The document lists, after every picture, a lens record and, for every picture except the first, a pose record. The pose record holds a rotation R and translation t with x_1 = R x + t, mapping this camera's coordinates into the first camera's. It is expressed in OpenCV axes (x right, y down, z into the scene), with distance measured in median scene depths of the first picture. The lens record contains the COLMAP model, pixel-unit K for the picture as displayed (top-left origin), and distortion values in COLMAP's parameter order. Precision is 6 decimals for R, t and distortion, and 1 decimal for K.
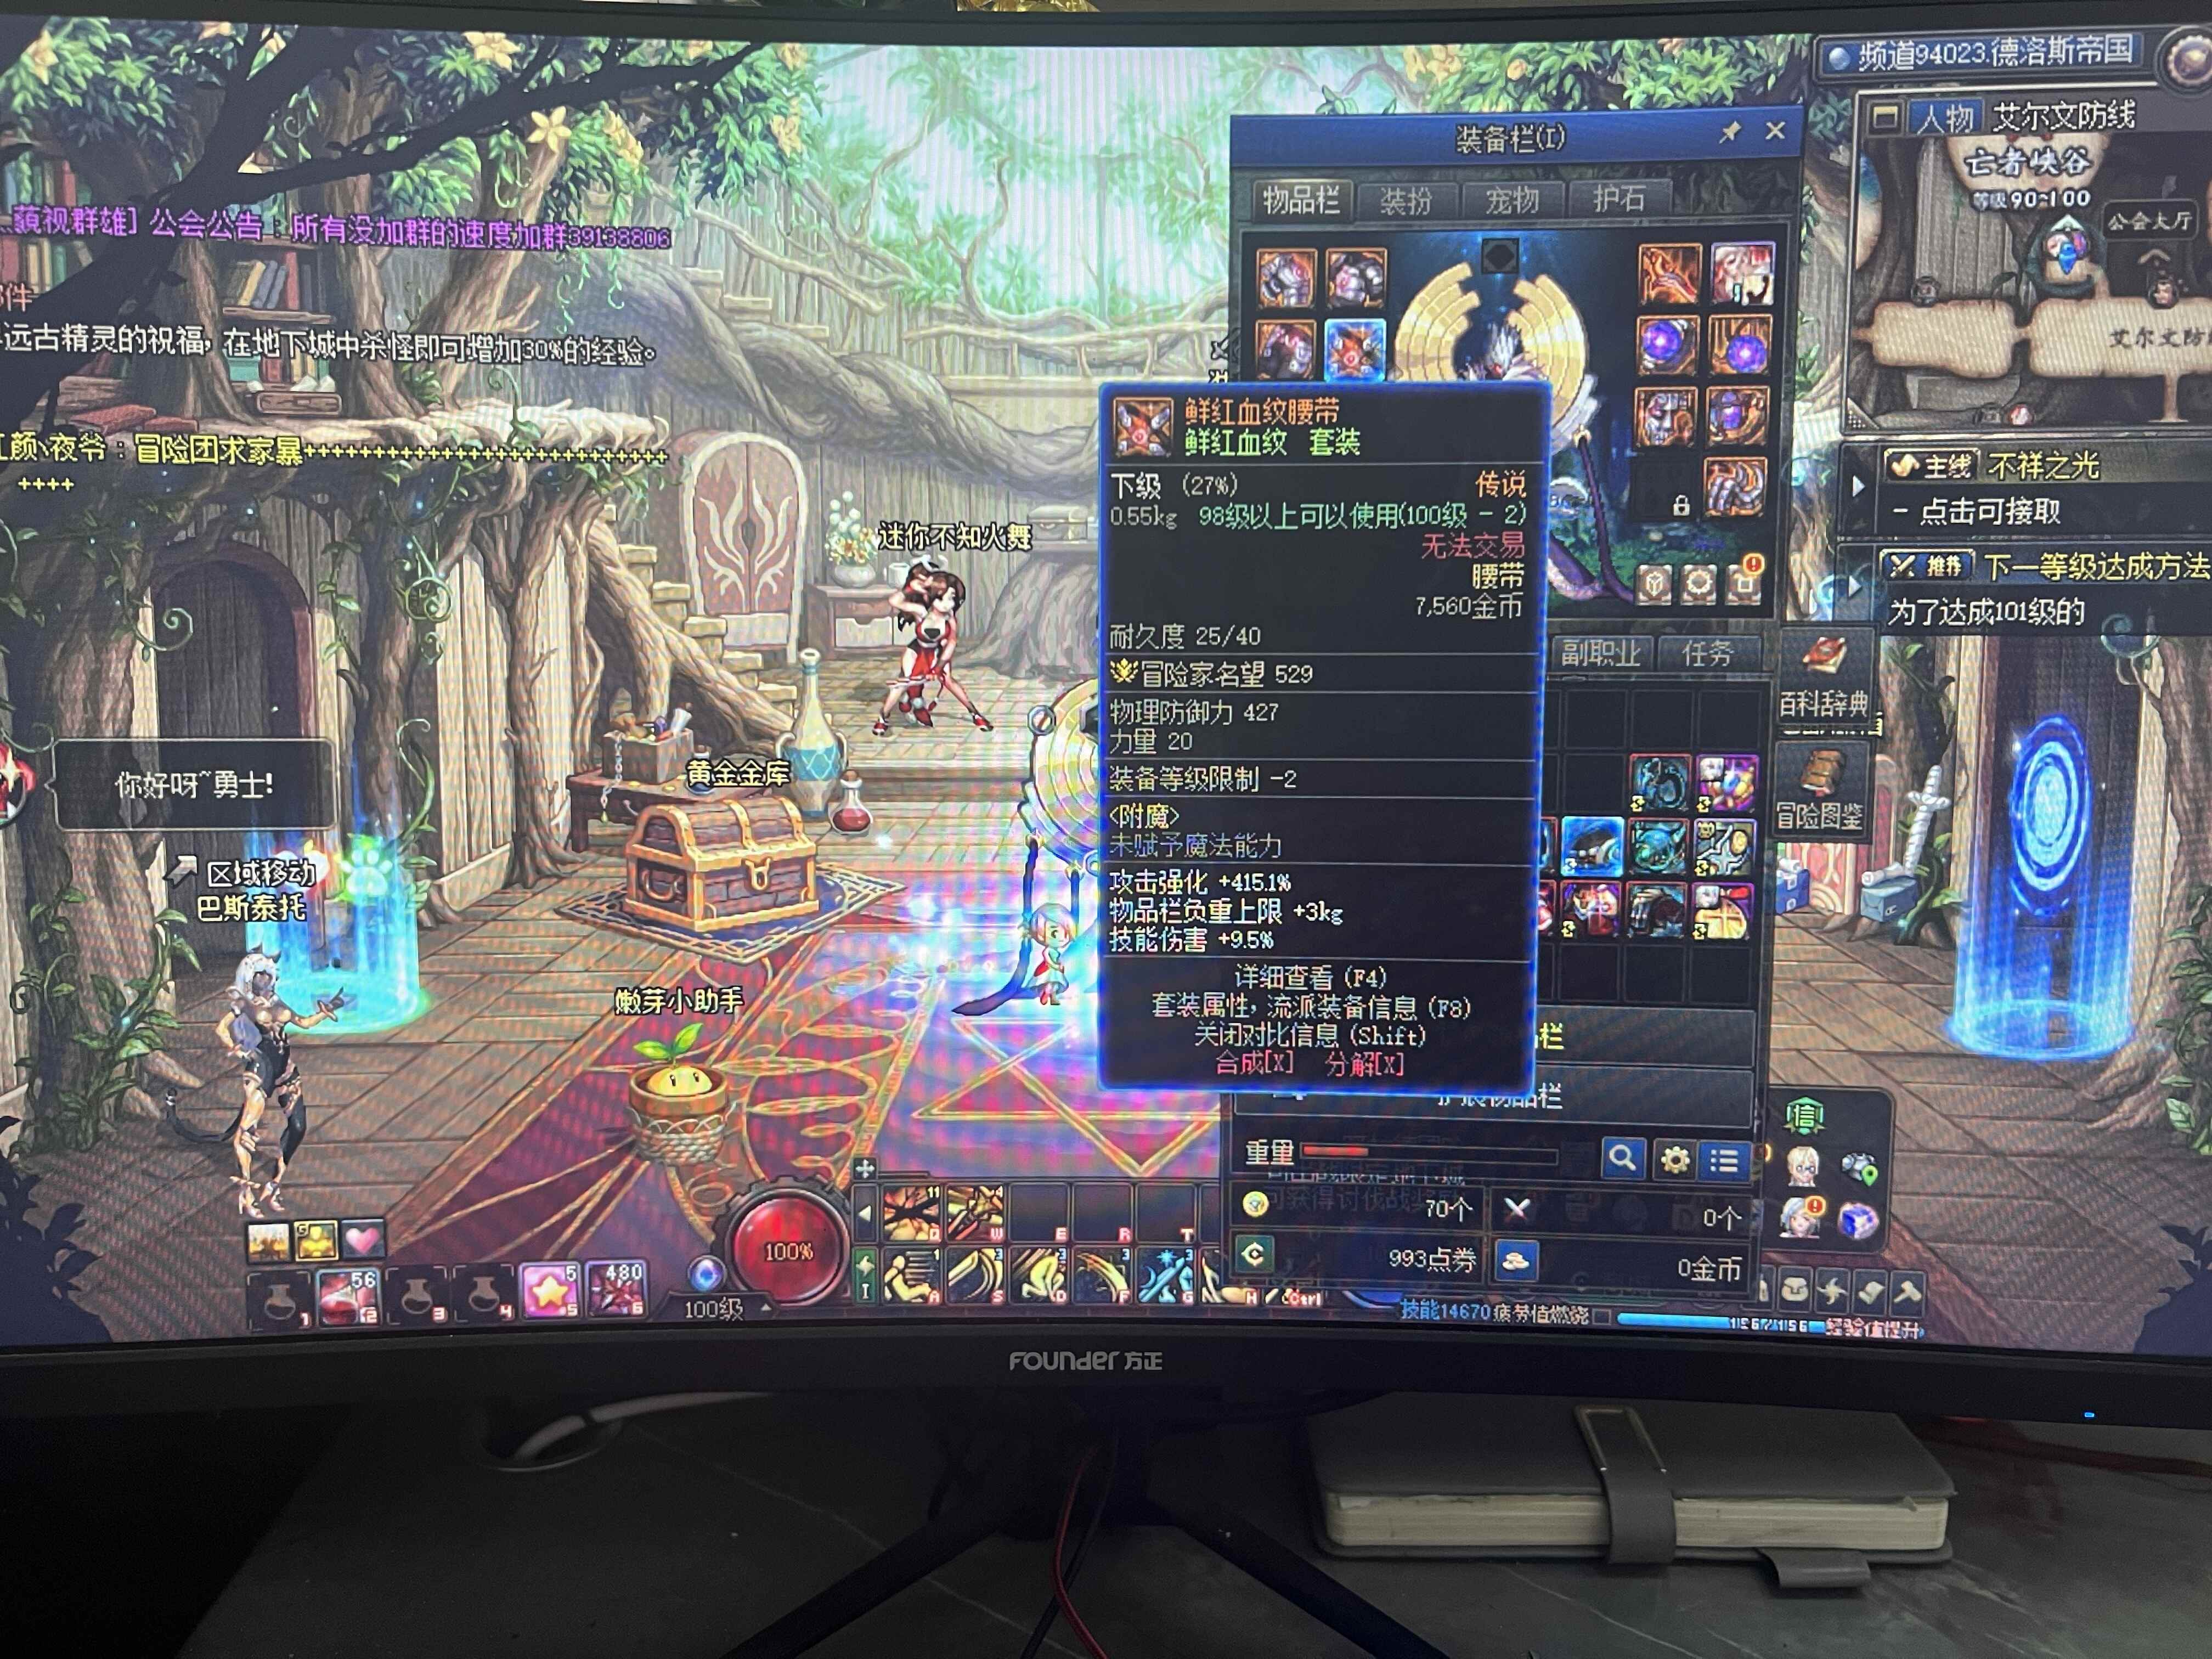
lens RADIAL K [[1639.1, 0, 1124.1], [0, 1639.1, 816.5], [0, 0, 1]] dist [0.024665, -0.034494]
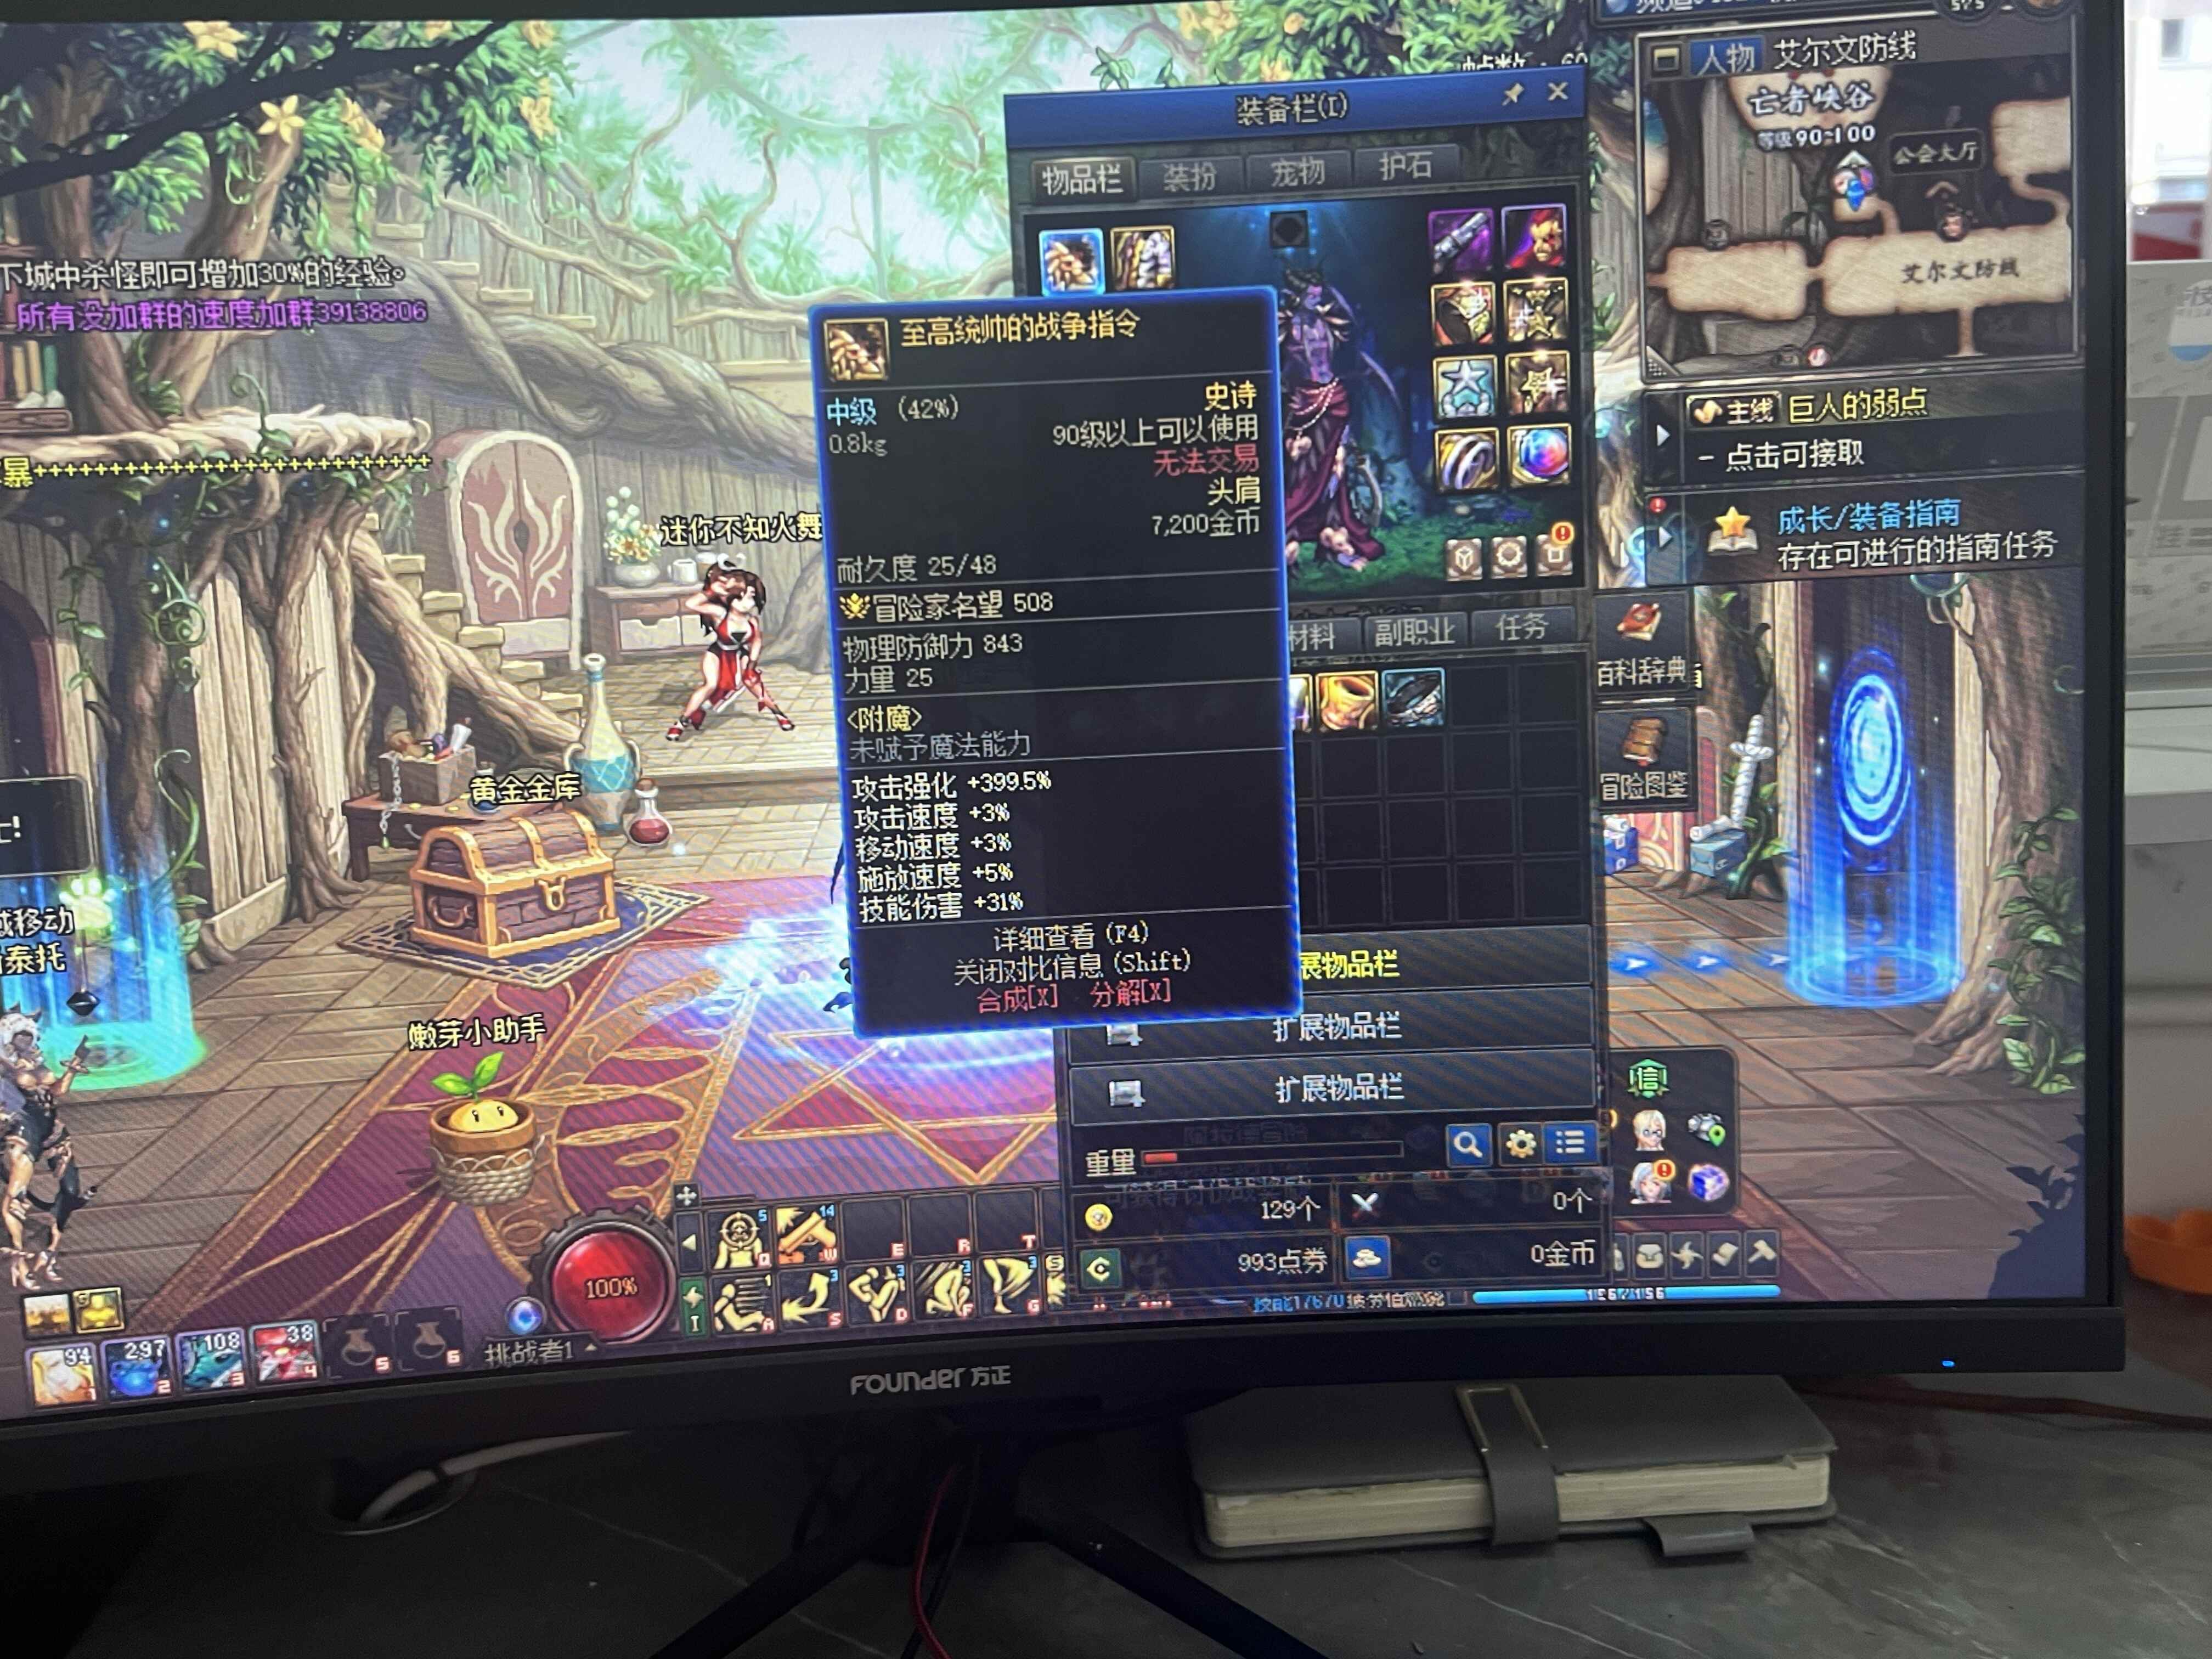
lens RADIAL K [[1639.1, 0, 1123.9], [0, 1639.1, 807.3], [0, 0, 1]] dist [0.024665, -0.034494]
pose [[0.997457, -0.054758, 0.045614, 0.067920], [0.054930, 0.998487, -0.002518, 0.005770], [-0.045407, 0.005017, 0.998956, 0.034459]]
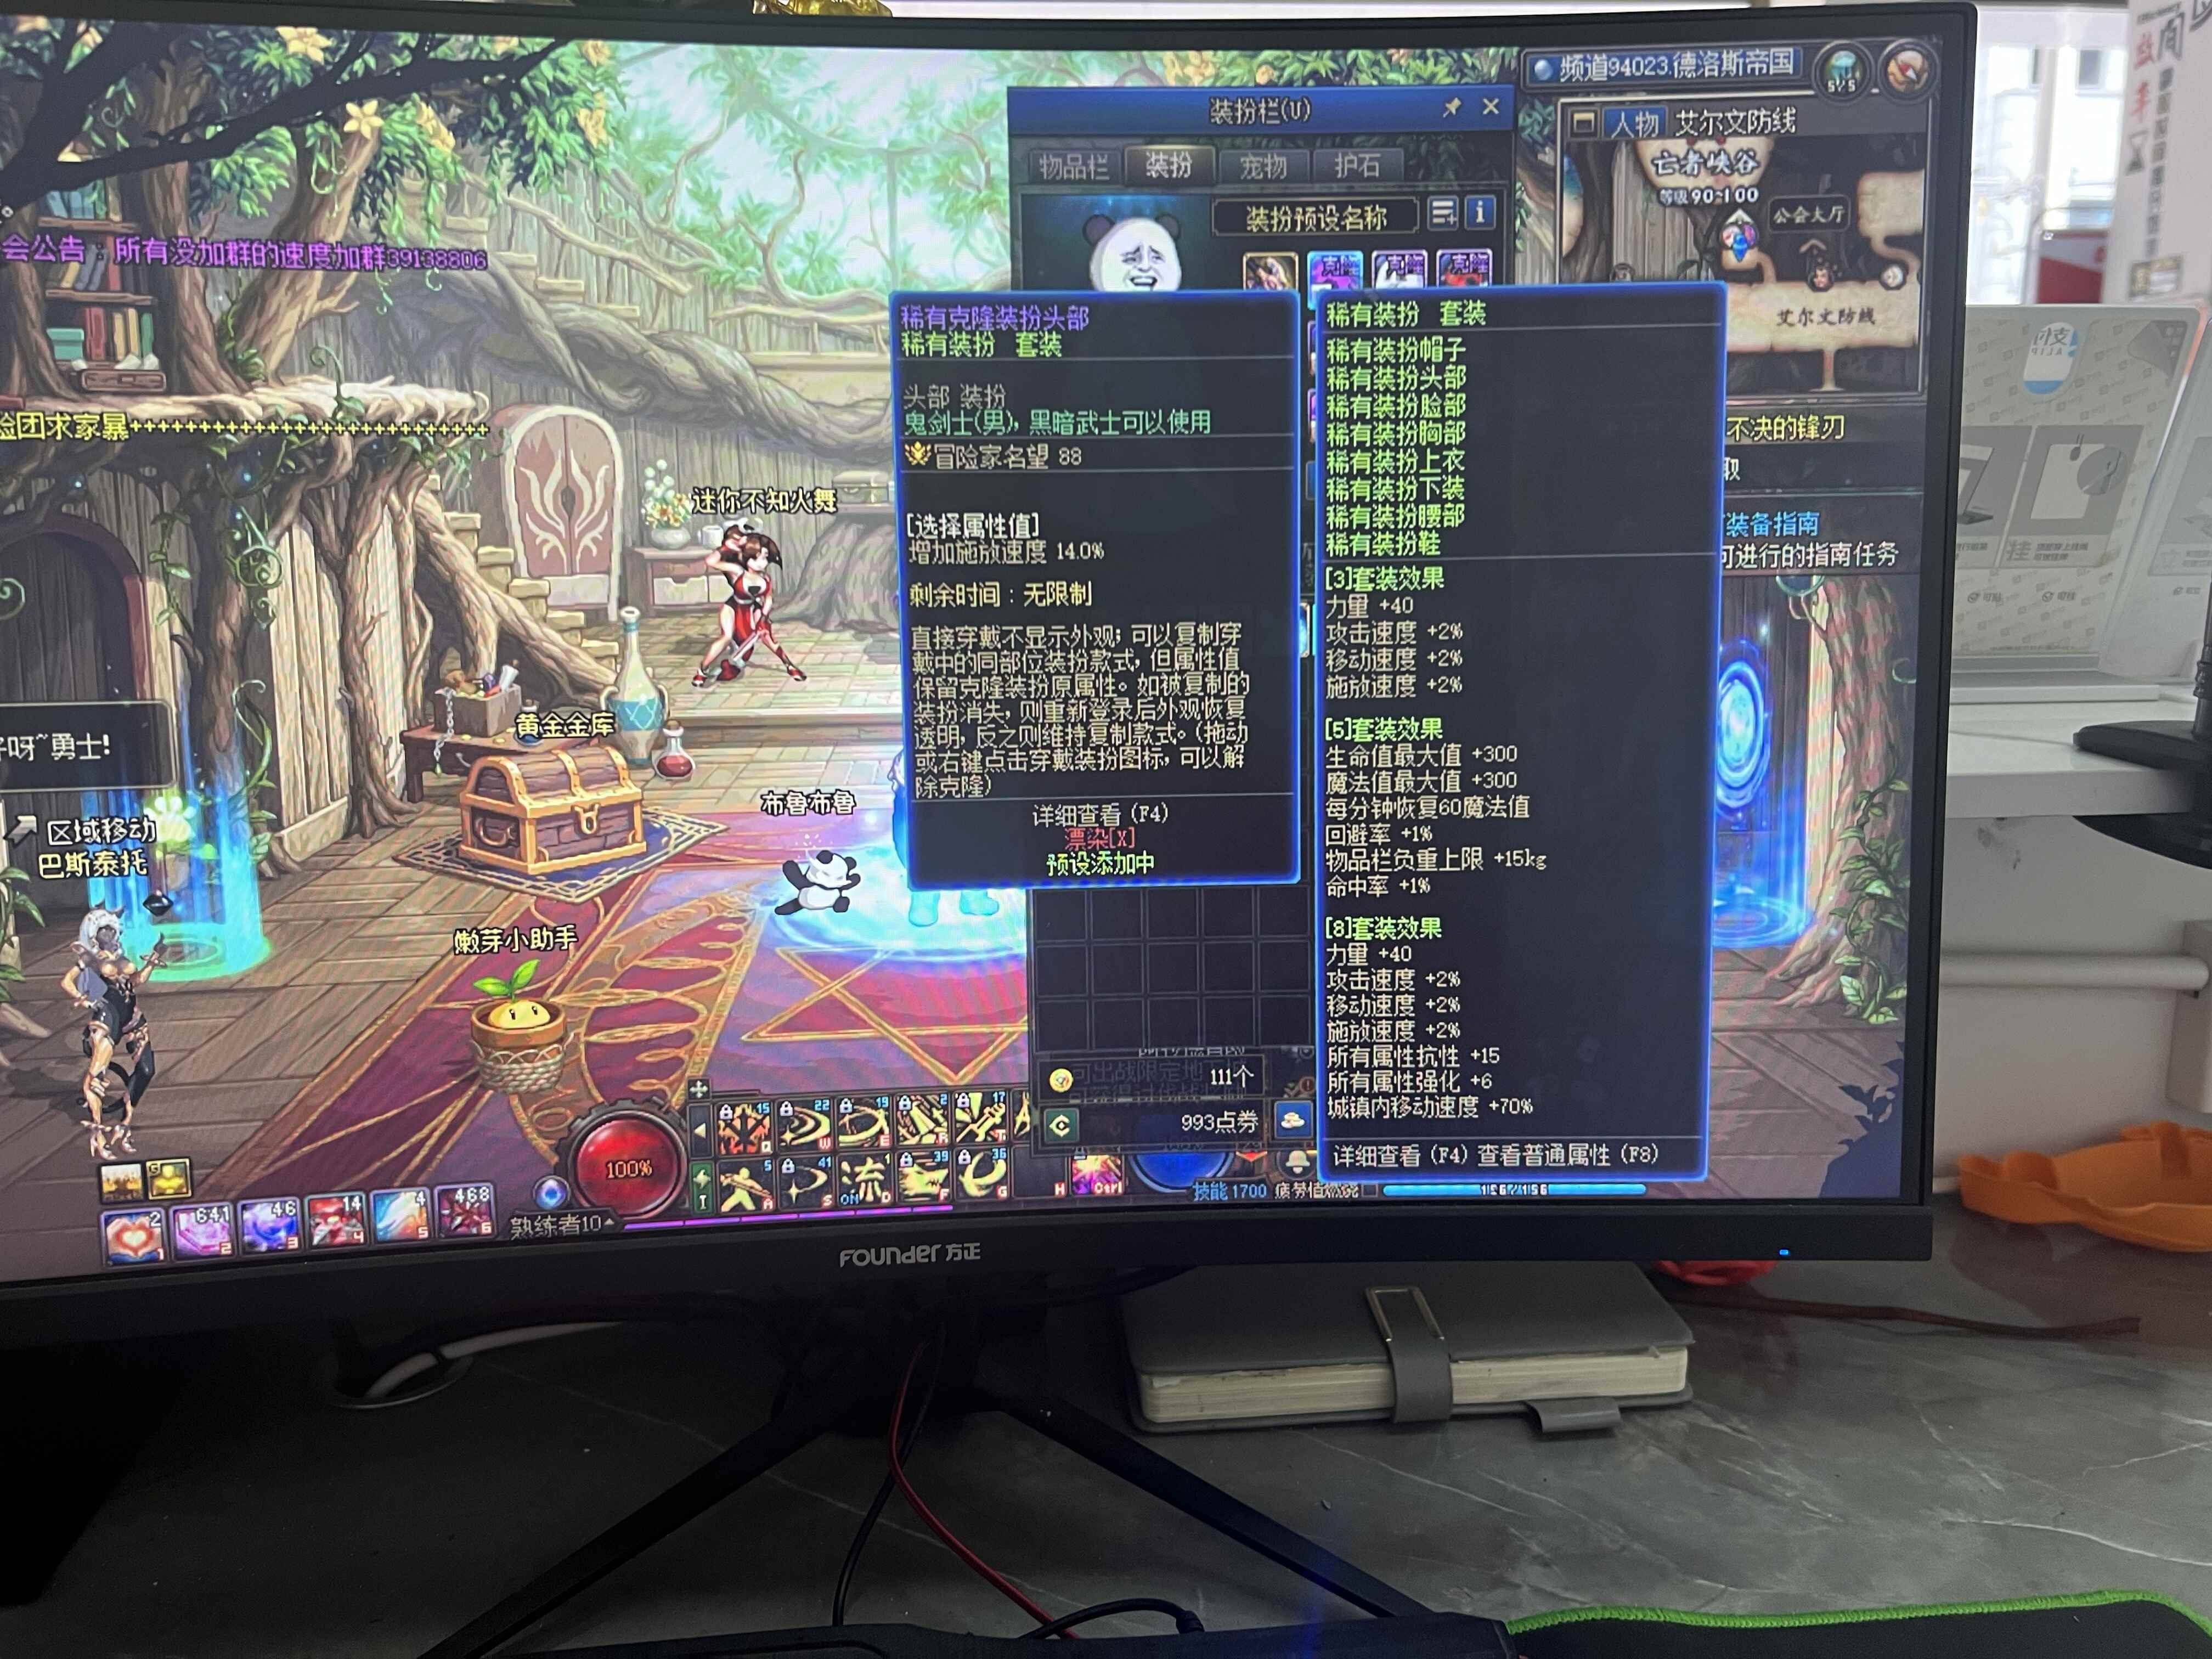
lens RADIAL K [[1639.1, 0, 1121.8], [0, 1639.1, 808.1], [0, 0, 1]] dist [0.024665, -0.034494]
pose [[0.995300, -0.028270, 0.092622, 0.025697], [0.026764, 0.999489, 0.017457, 0.019235], [-0.093068, -0.014896, 0.995548, -0.104426]]
